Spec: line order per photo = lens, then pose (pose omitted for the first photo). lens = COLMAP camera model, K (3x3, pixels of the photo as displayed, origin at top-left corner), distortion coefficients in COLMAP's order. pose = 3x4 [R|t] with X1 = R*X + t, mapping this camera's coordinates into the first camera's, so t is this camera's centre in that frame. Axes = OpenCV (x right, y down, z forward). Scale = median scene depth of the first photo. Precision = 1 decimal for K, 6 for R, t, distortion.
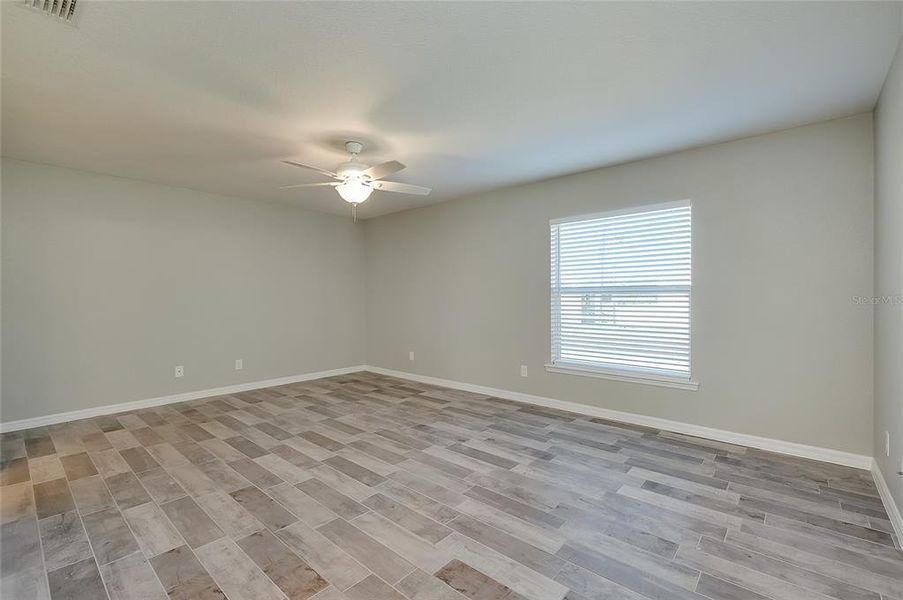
lens RADIAL K [[405.6, 0, 438.2], [0, 405.6, 299.9], [0, 0, 1]] dist [-0.001121, -0.000461]
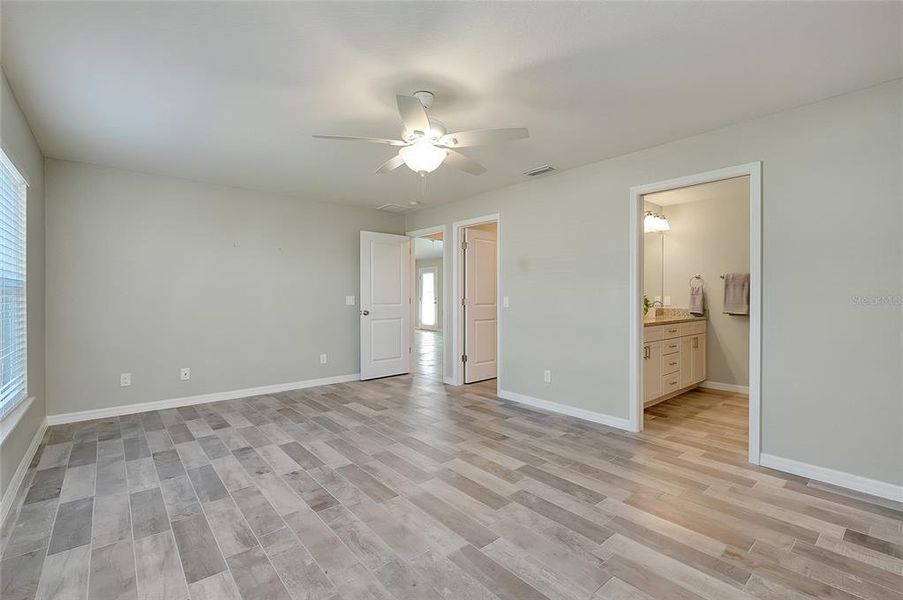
lens RADIAL K [[407.3, 0, 449.8], [0, 407.3, 307.4], [0, 0, 1]] dist [-0.003985, -0.000496]
pose [[-0.993195, -0.000810, 0.116460, -0.360803], [0.003336, 0.999367, 0.035405, -0.016303], [-0.116415, 0.035553, -0.992564, 1.836444]]
